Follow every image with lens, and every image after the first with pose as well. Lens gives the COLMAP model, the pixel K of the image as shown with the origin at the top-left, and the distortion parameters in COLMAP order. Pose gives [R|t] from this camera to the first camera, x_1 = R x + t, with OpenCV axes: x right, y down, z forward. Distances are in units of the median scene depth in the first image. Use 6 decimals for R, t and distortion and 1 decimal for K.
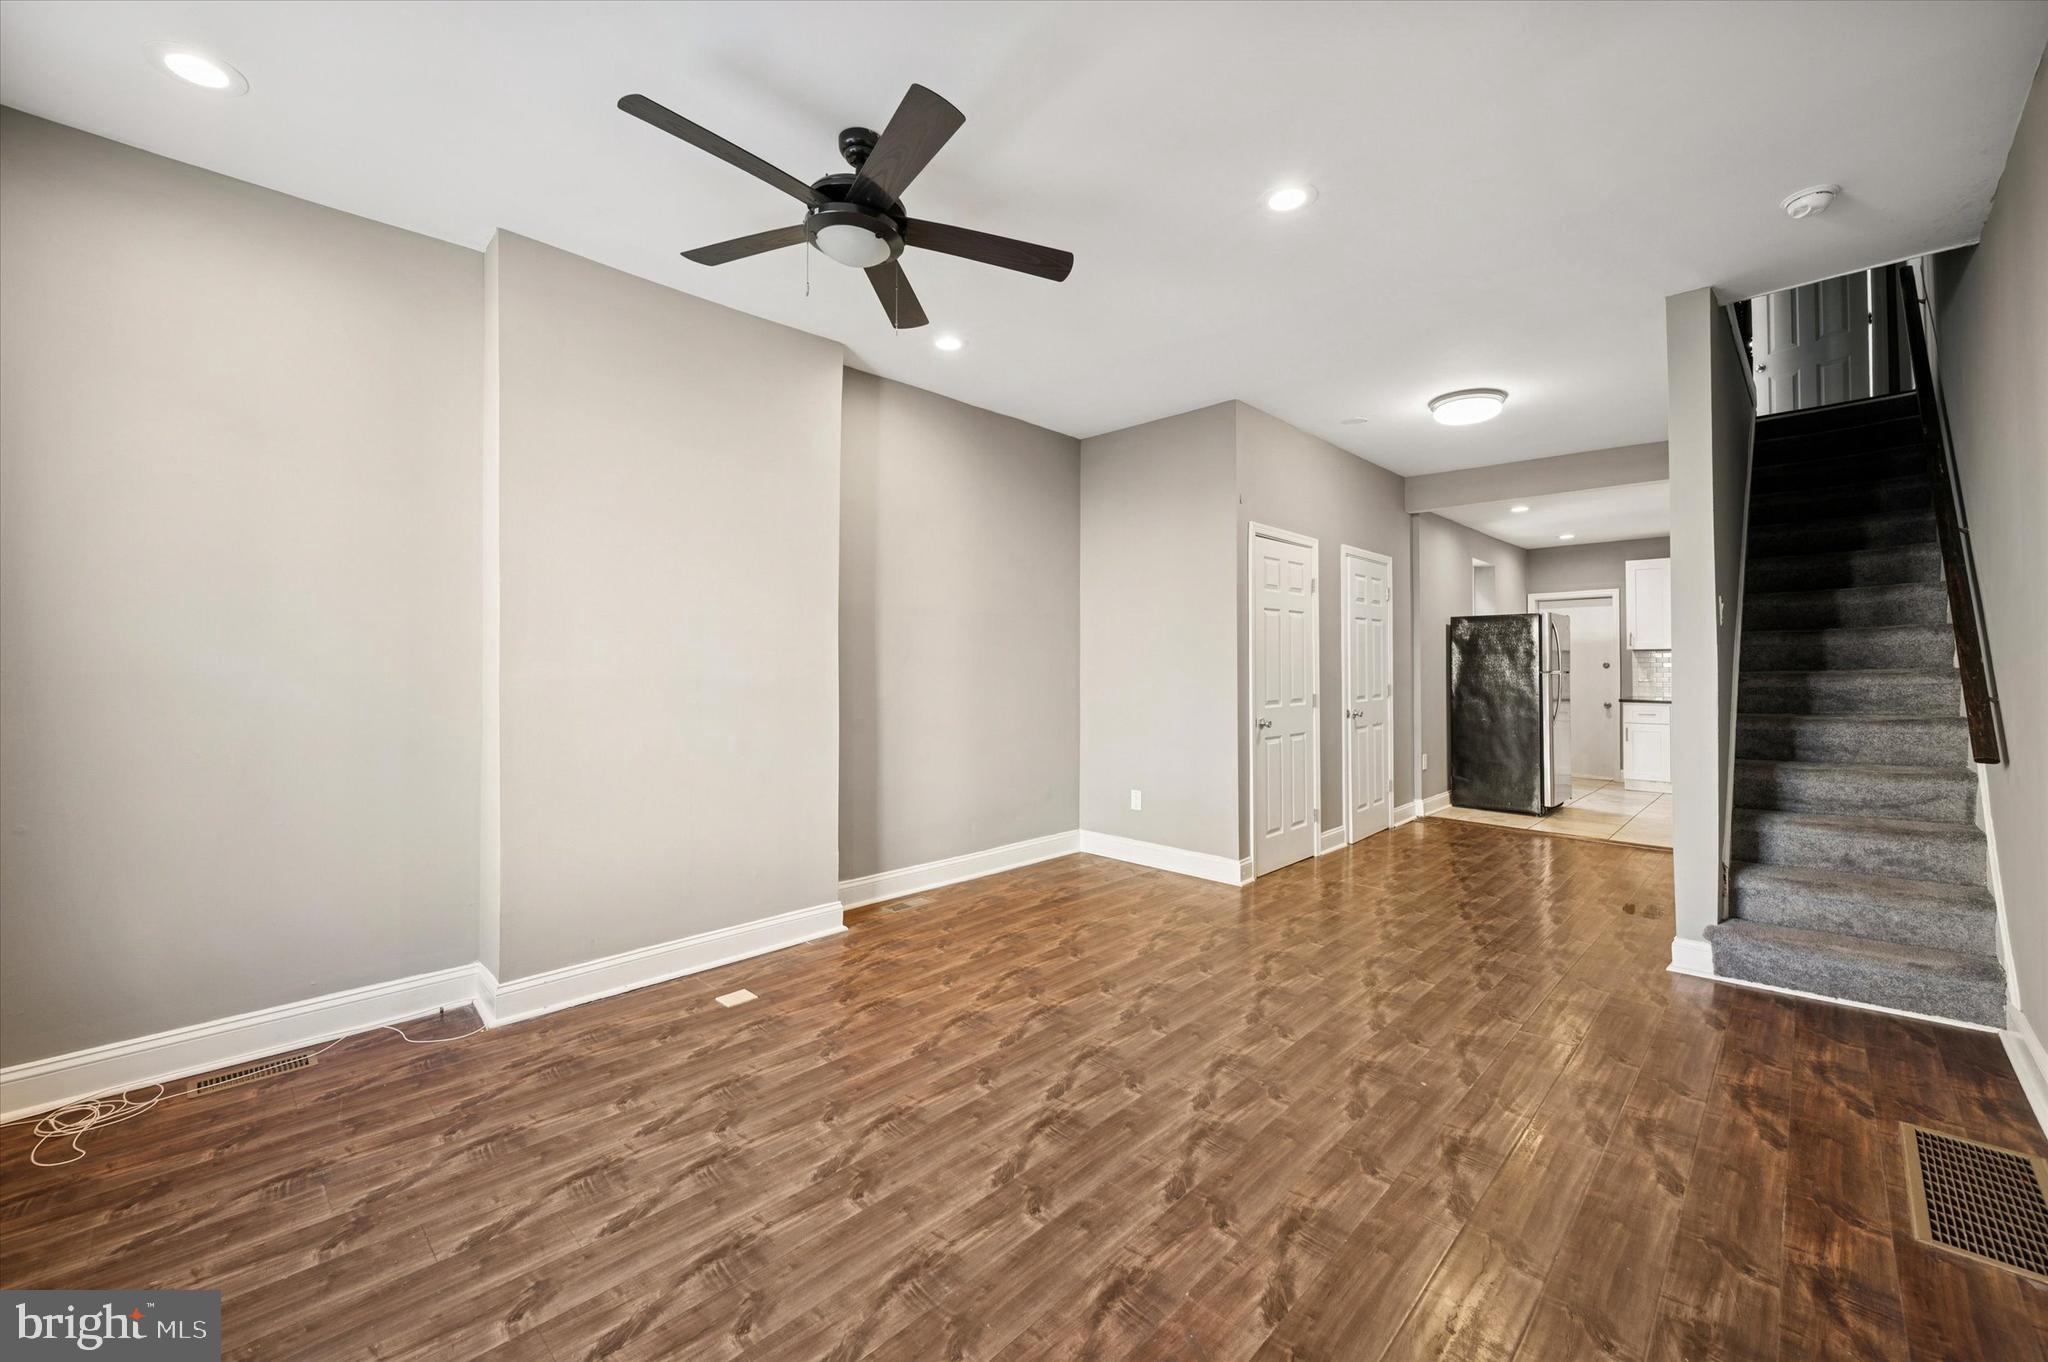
lens RADIAL K [[810.0, 0, 1071.1], [0, 810.0, 667.2], [0, 0, 1]] dist [-0.003799, -0.000705]
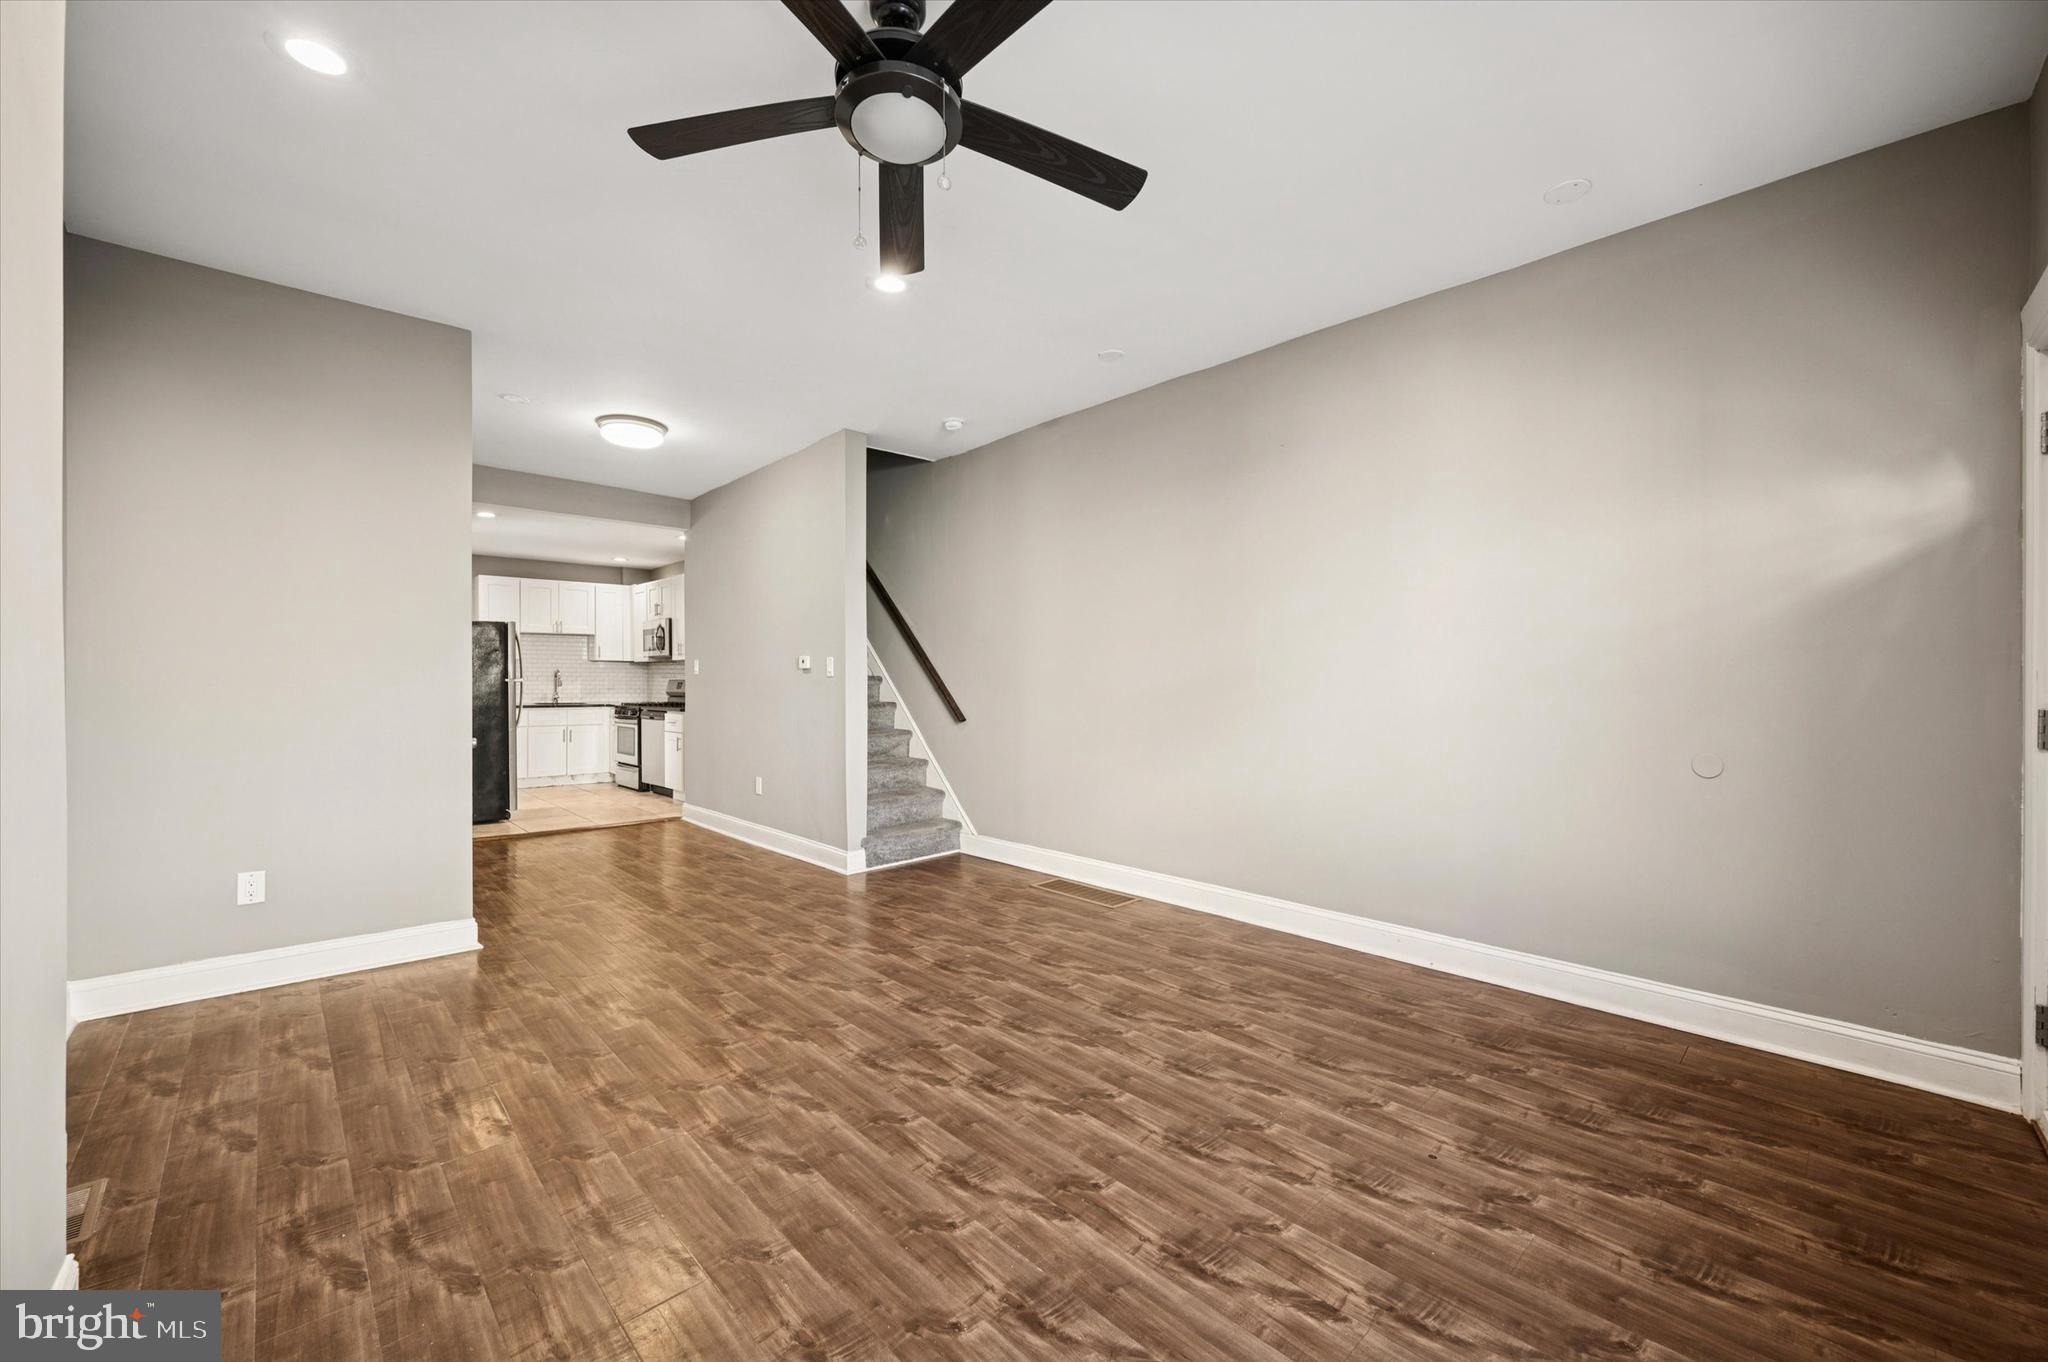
lens RADIAL K [[810.0, 0, 1009.9], [0, 810.0, 676.2], [0, 0, 1]] dist [-0.003799, -0.000705]
pose [[0.079622, 0.001770, 0.996824, -1.005078], [0.001037, 0.999998, -0.001859, 0.016463], [-0.996825, 0.001182, 0.079620, 0.808004]]
